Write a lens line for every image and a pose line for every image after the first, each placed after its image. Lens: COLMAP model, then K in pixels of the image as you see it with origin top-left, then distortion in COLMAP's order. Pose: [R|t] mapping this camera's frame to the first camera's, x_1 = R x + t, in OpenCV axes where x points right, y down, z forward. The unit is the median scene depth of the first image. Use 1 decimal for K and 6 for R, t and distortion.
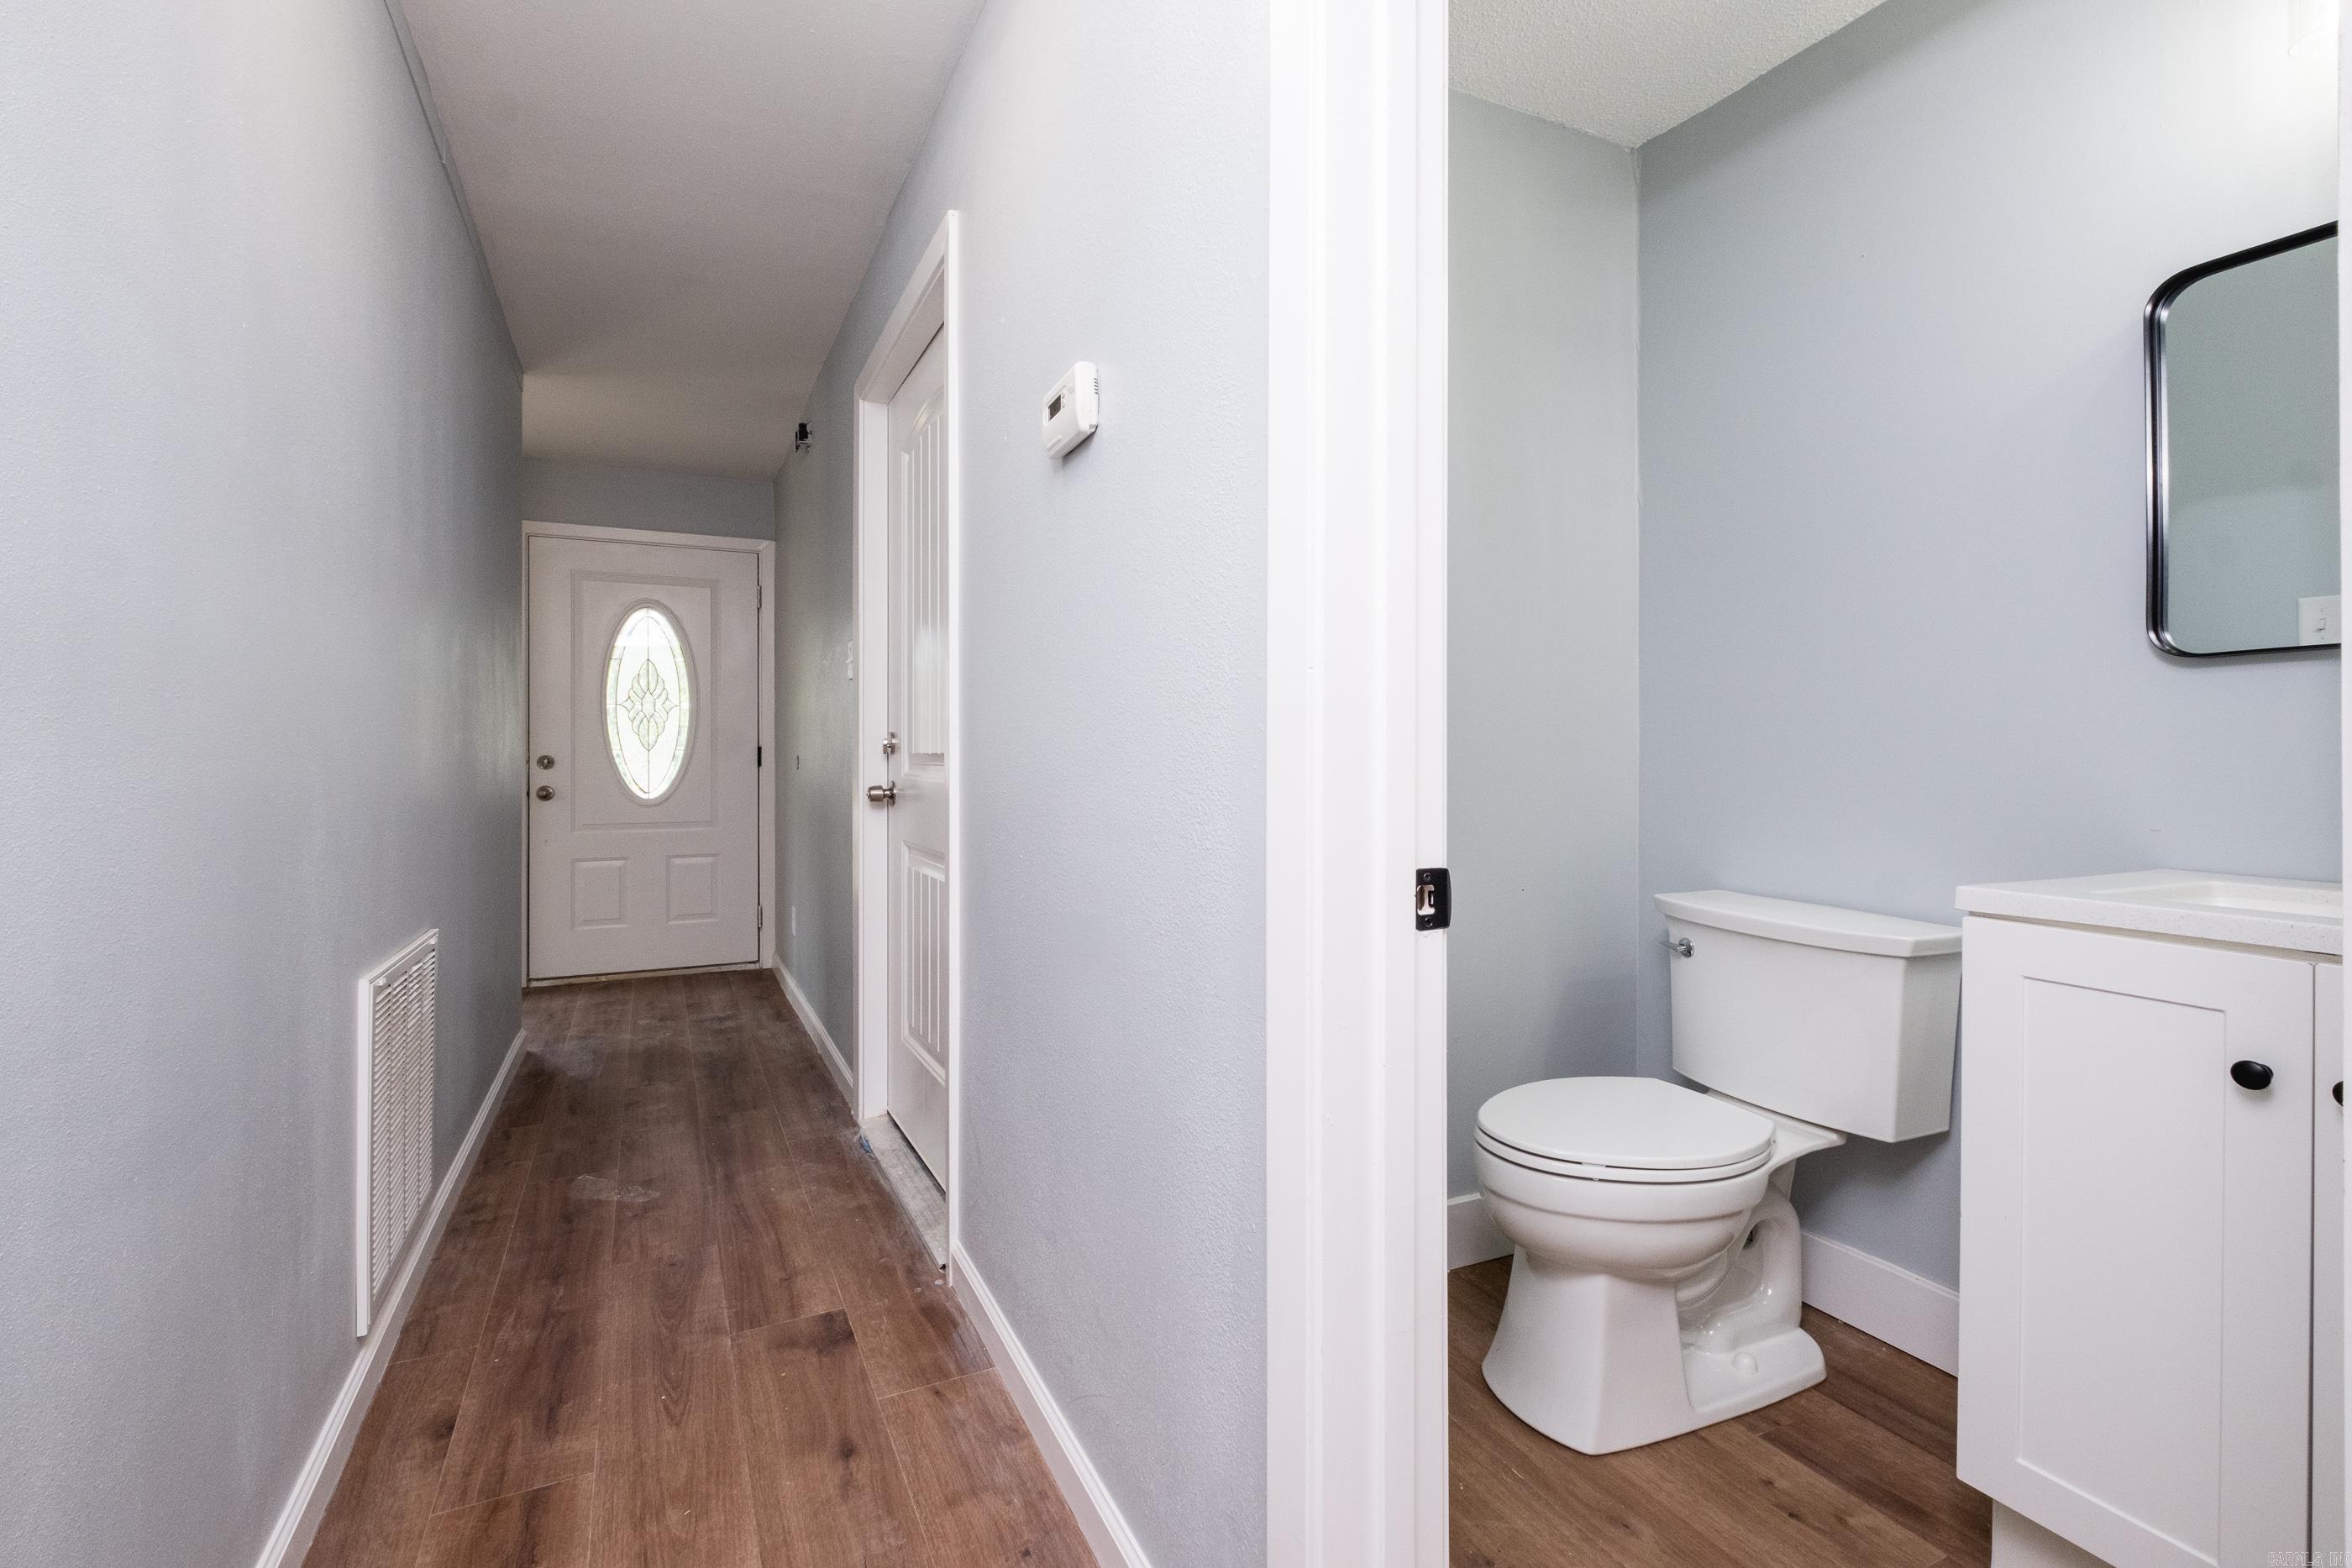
lens RADIAL K [[1000.8, 0, 1173.0], [0, 1000.8, 766.8], [0, 0, 1]] dist [0.000883, -0.000440]
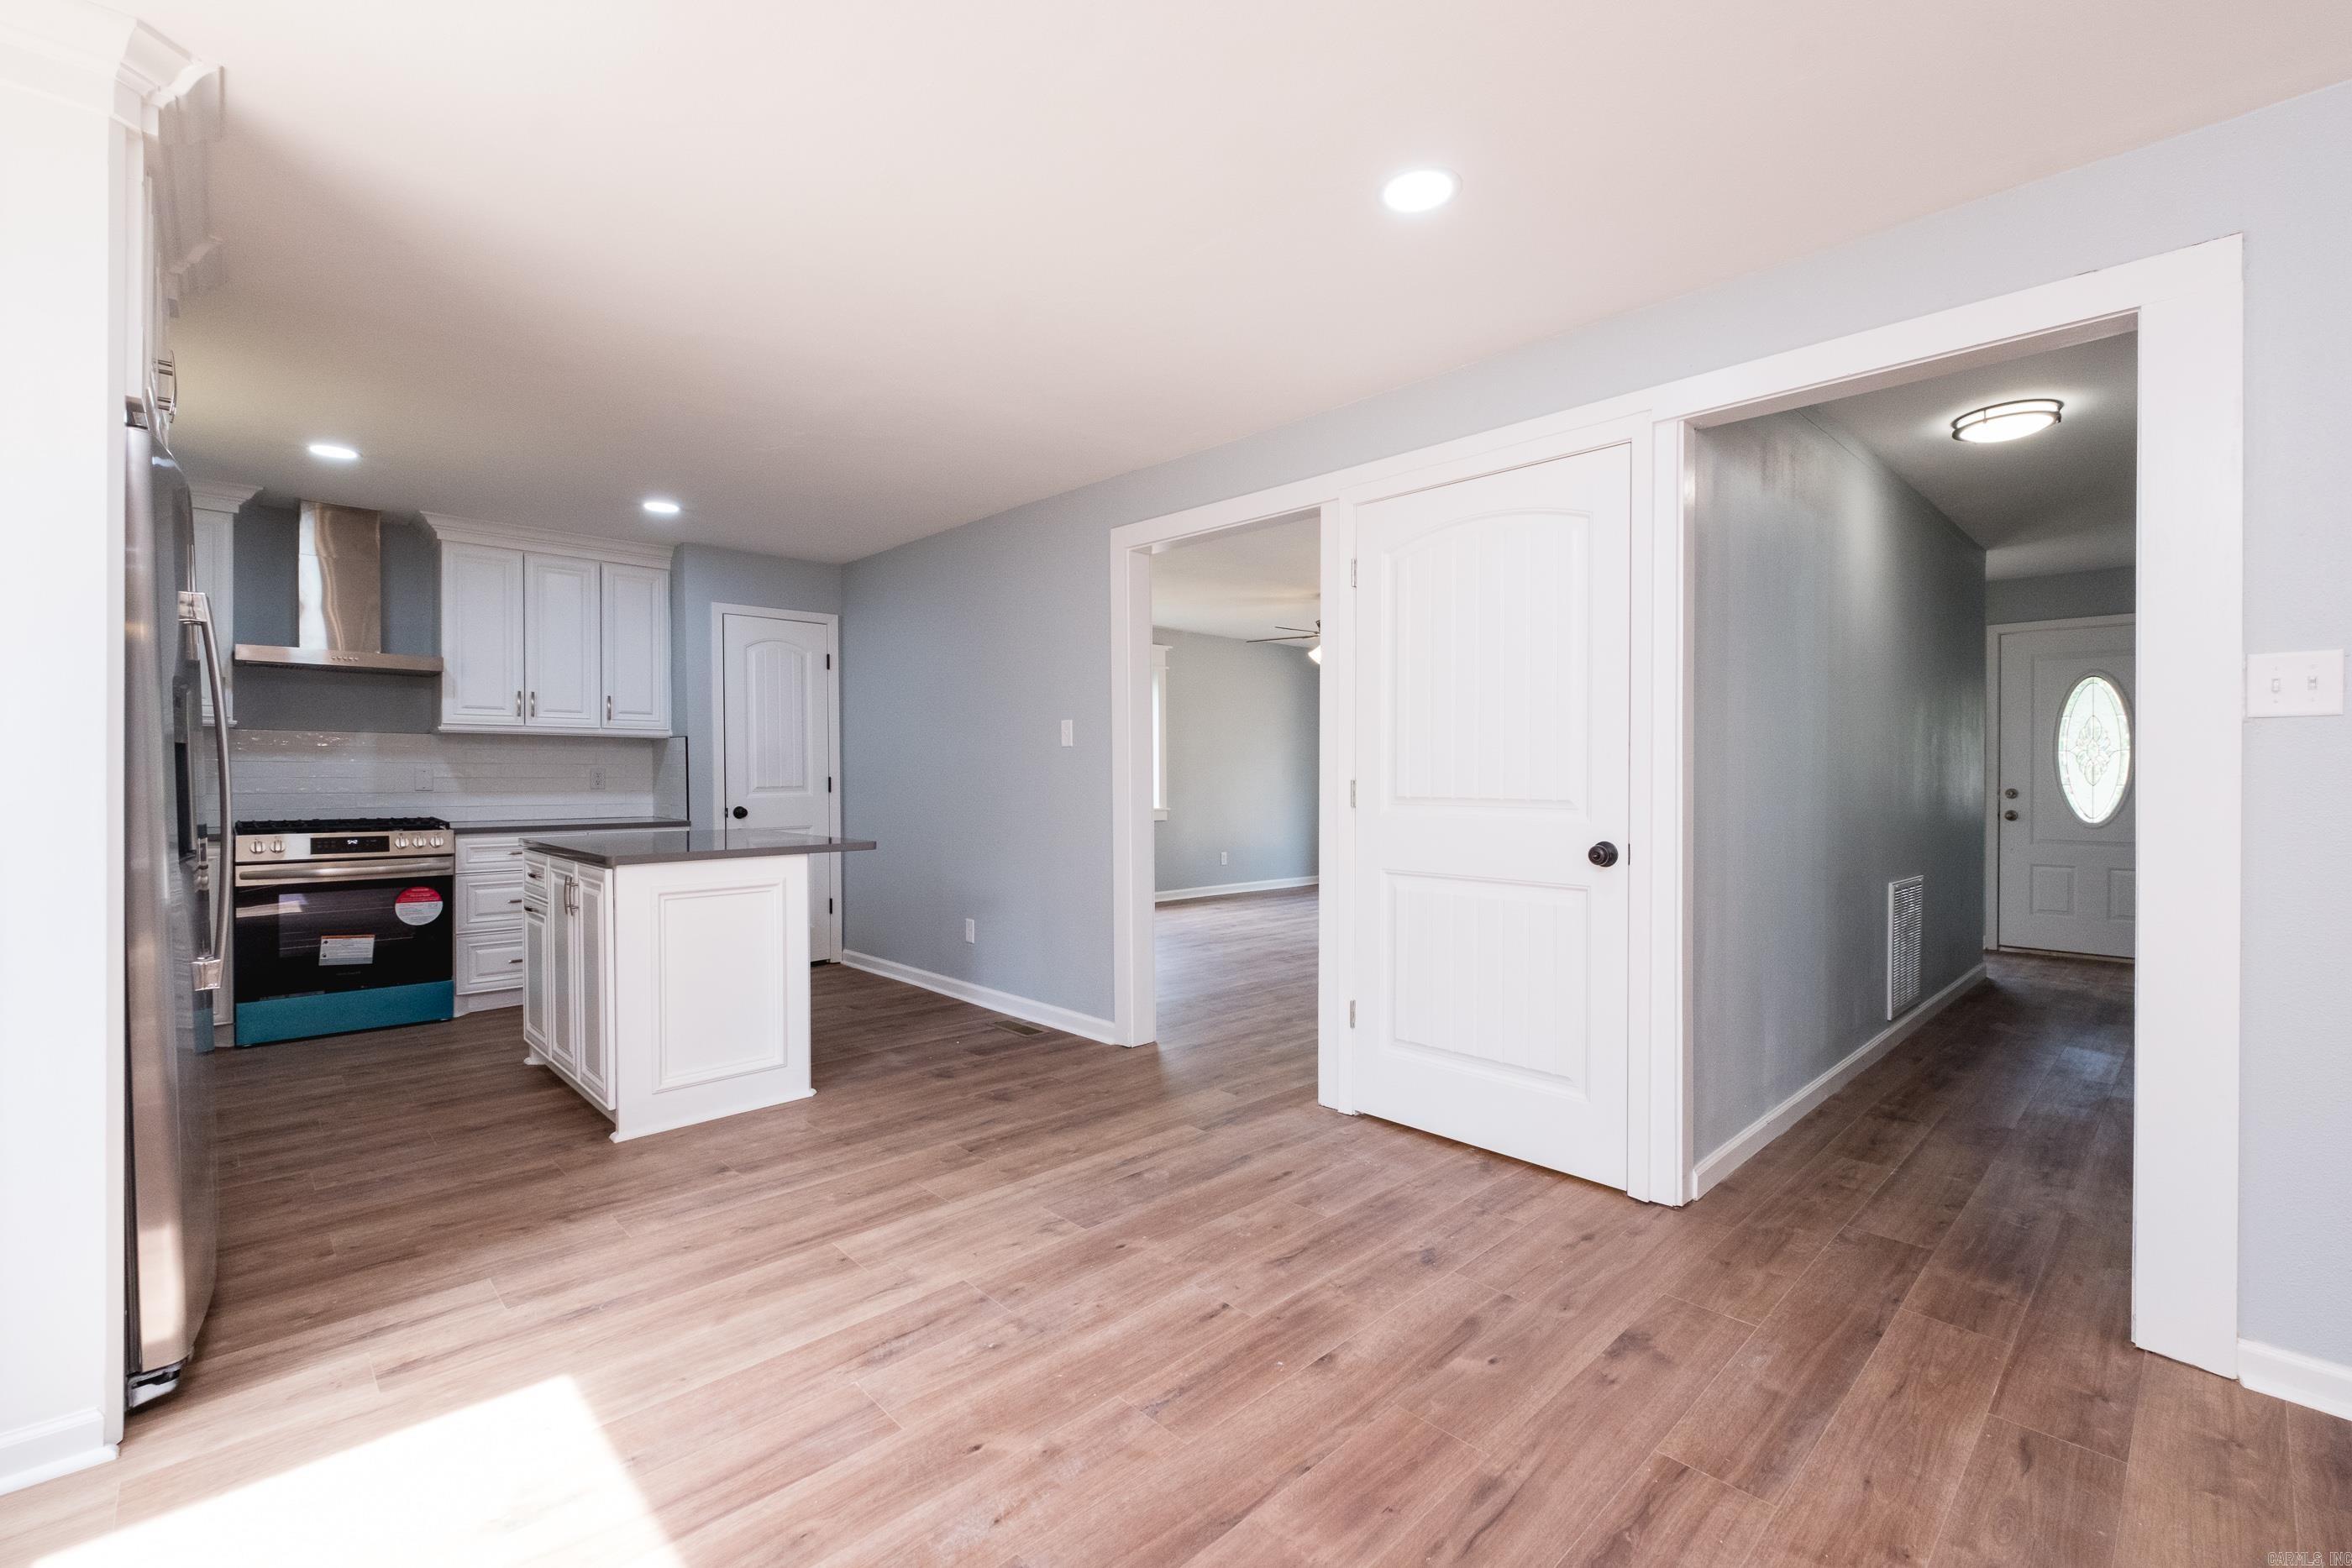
lens RADIAL K [[1009.7, 0, 1218.9], [0, 1009.7, 777.2], [0, 0, 1]] dist [-0.003242, -0.000426]
pose [[0.298421, 0.001931, -0.954432, 0.693994], [-0.012194, 0.999924, -0.001789, -0.020277], [0.954356, 0.012172, 0.298422, -0.860805]]
